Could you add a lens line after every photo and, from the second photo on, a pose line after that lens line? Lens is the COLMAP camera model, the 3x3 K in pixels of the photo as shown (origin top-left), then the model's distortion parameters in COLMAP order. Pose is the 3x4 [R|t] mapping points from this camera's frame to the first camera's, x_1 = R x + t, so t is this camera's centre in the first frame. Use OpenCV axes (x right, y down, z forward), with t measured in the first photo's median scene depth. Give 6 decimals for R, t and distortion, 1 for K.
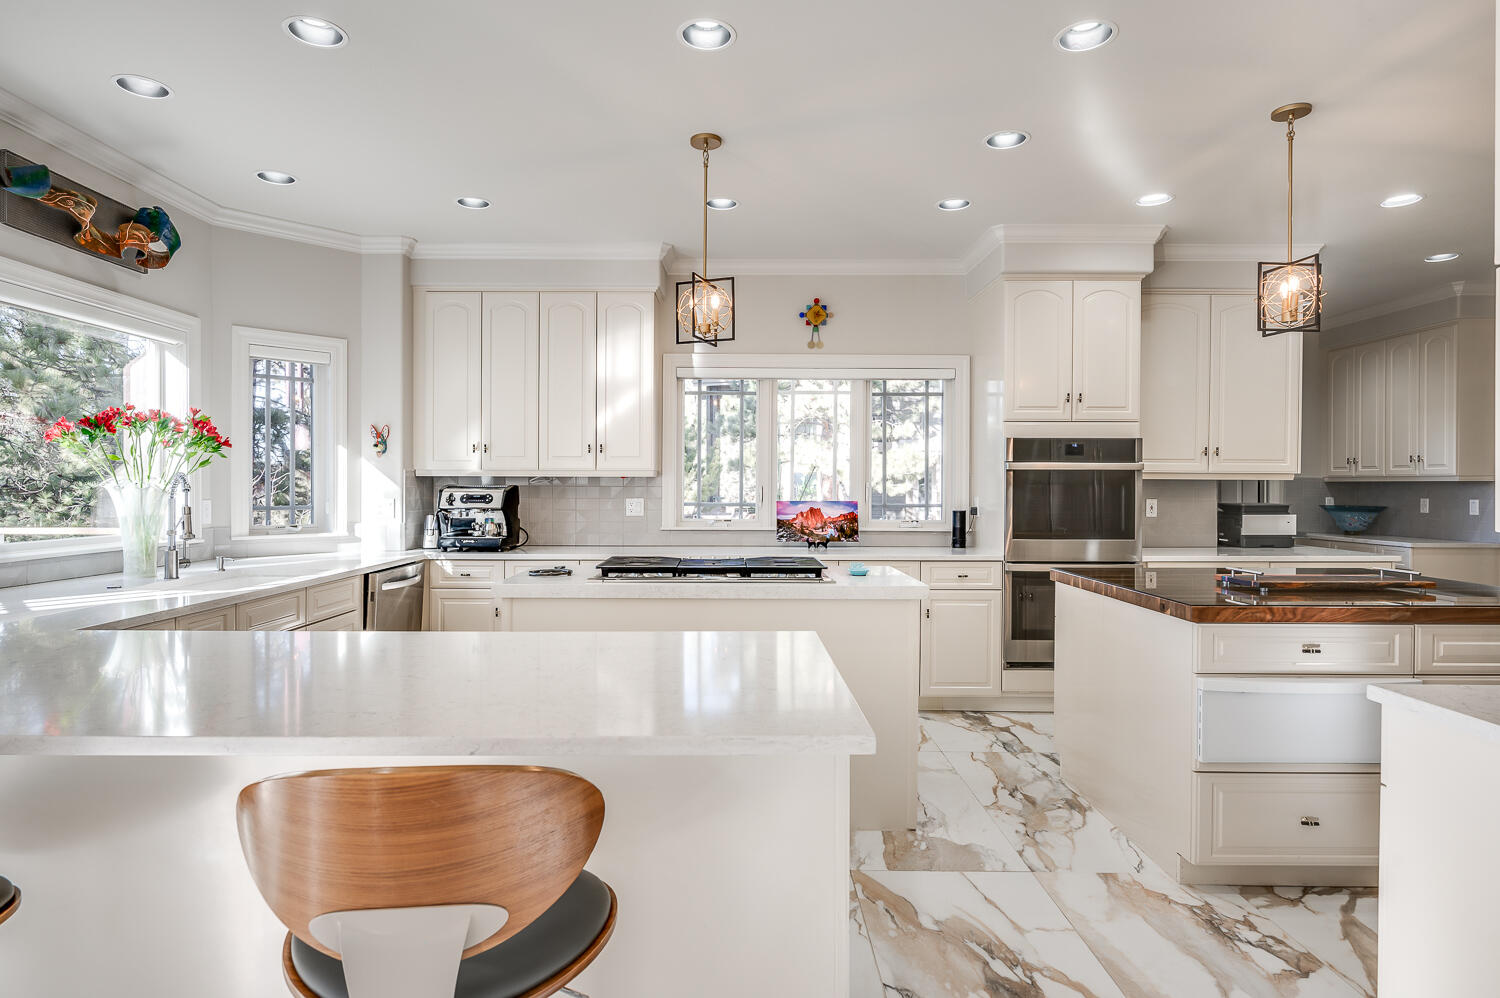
lens RADIAL K [[802.7, 0, 731.9], [0, 802.7, 486.2], [0, 0, 1]] dist [-0.001965, -0.000058]
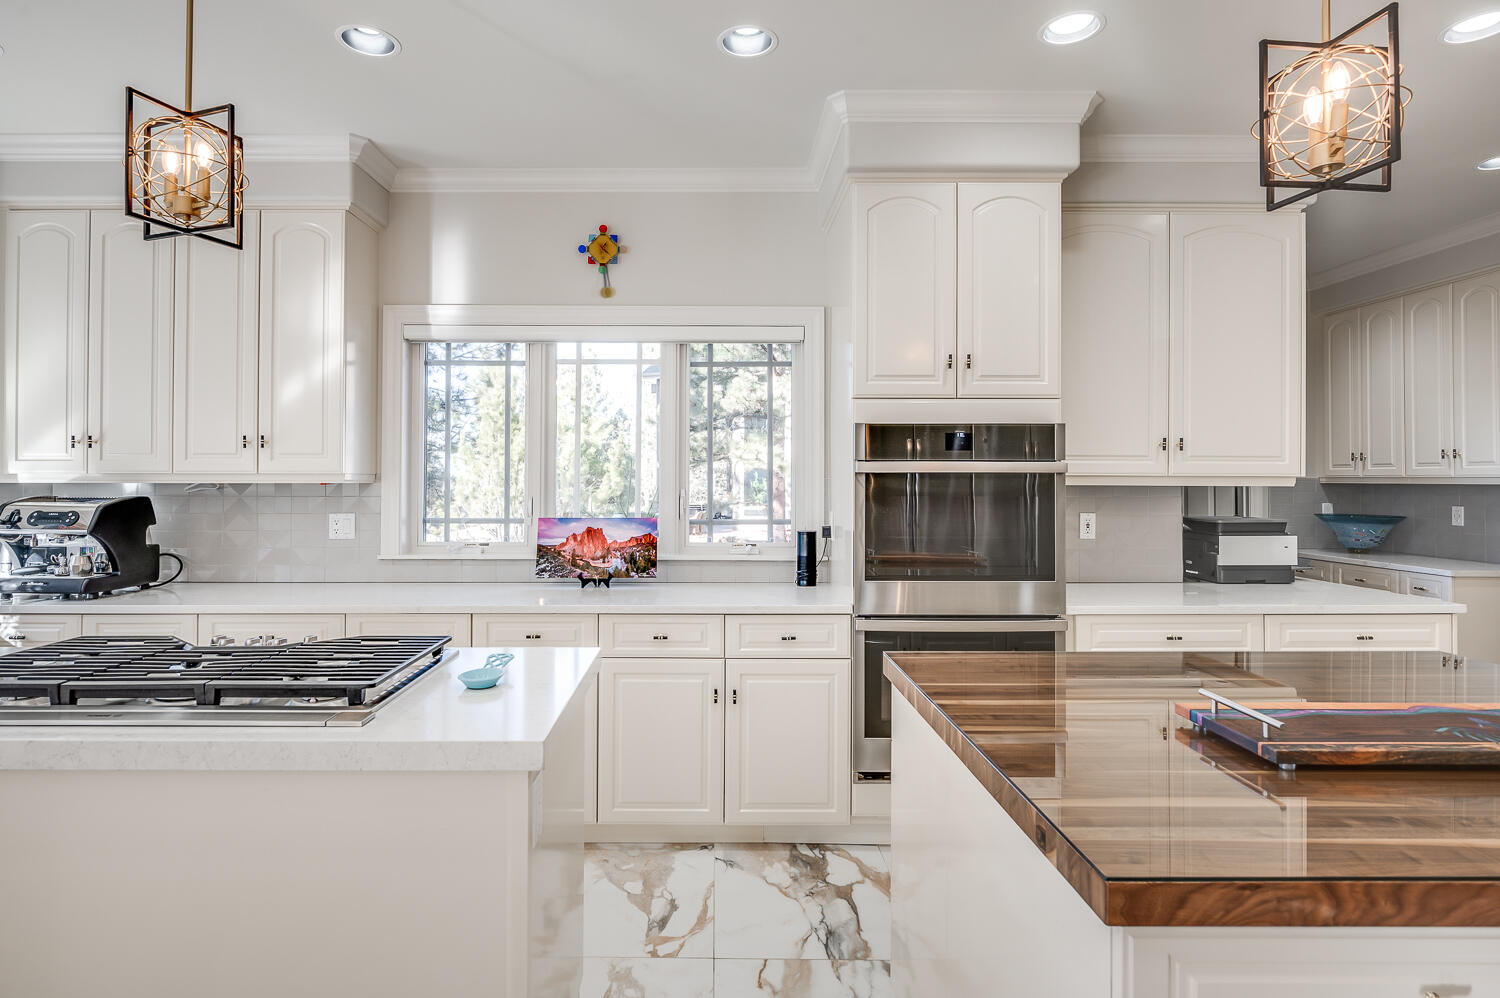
lens RADIAL K [[790.4, 0, 708.9], [0, 790.4, 468.8], [0, 0, 1]] dist [-0.001075, 0.000075]
pose [[0.999995, -0.001934, 0.002687, 0.208481], [0.001974, 0.999884, -0.015115, -0.013451], [-0.002657, 0.015121, 0.999882, 0.341194]]
